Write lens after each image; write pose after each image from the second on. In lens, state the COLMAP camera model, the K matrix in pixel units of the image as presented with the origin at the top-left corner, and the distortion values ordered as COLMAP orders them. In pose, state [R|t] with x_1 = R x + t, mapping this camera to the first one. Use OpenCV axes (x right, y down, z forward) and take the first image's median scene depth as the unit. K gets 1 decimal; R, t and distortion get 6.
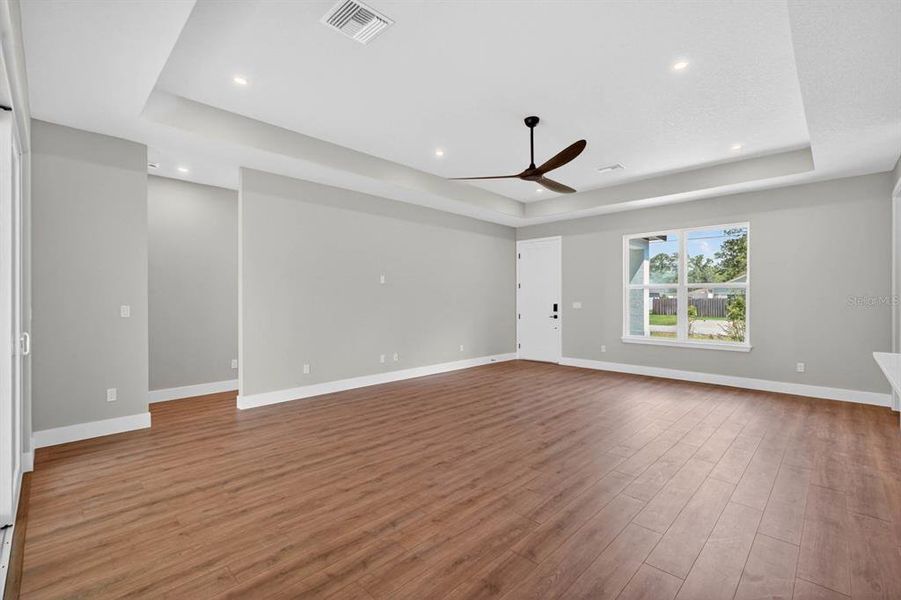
lens RADIAL K [[396.6, 0, 451.6], [0, 396.6, 299.0], [0, 0, 1]] dist [-0.012602, 0.008861]
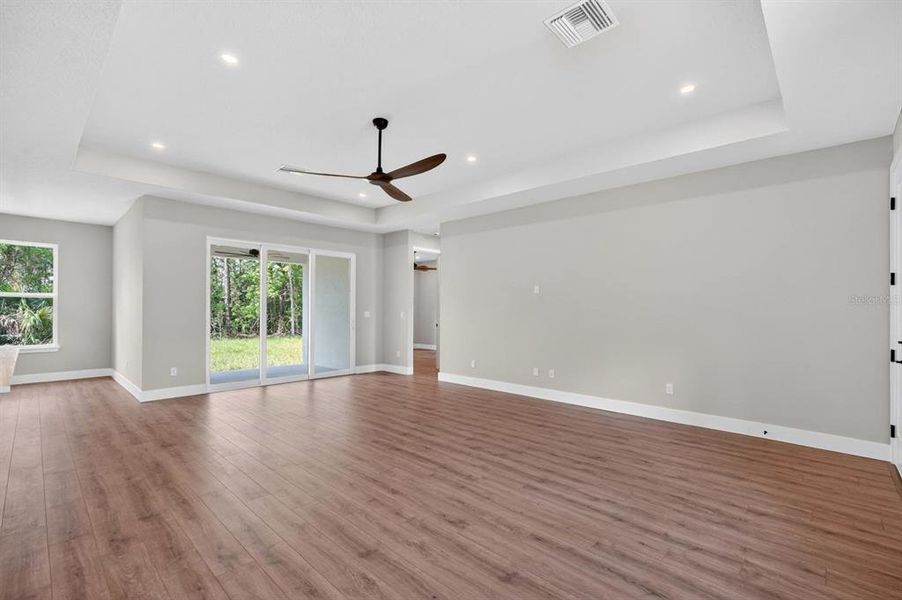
lens RADIAL K [[397.0, 0, 451.1], [0, 397.0, 305.4], [0, 0, 1]] dist [-0.012602, 0.008861]
pose [[0.021129, -0.006831, -0.999753, 1.246528], [-0.000626, 0.999976, -0.006845, -0.005349], [0.999777, 0.000770, 0.021124, 1.220657]]
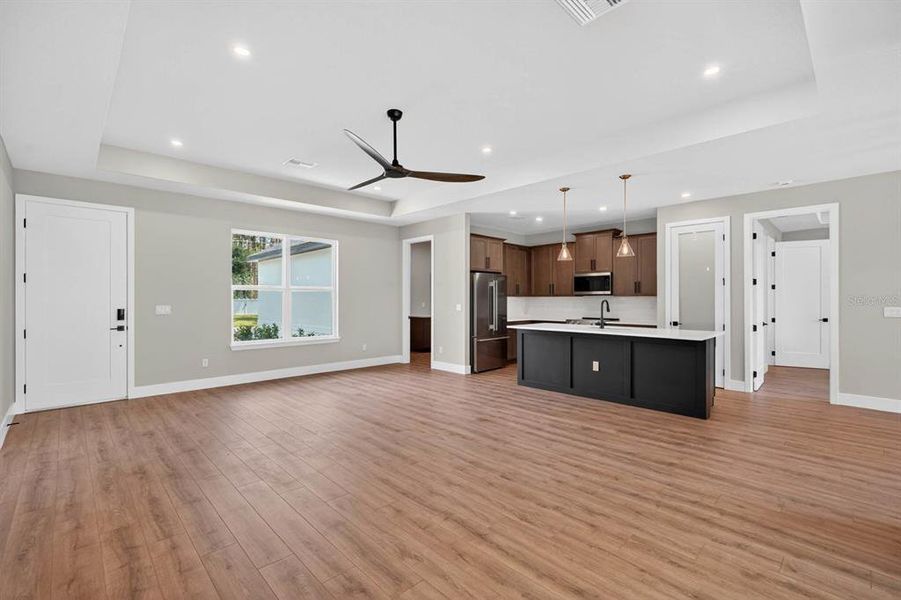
lens RADIAL K [[396.6, 0, 451.9], [0, 396.6, 299.2], [0, 0, 1]] dist [-0.012602, 0.008861]
pose [[0.031347, 0.001224, 0.999508, -0.787762], [-0.001354, 0.999998, -0.001182, -0.006924], [-0.999508, -0.001316, 0.031349, 0.886914]]
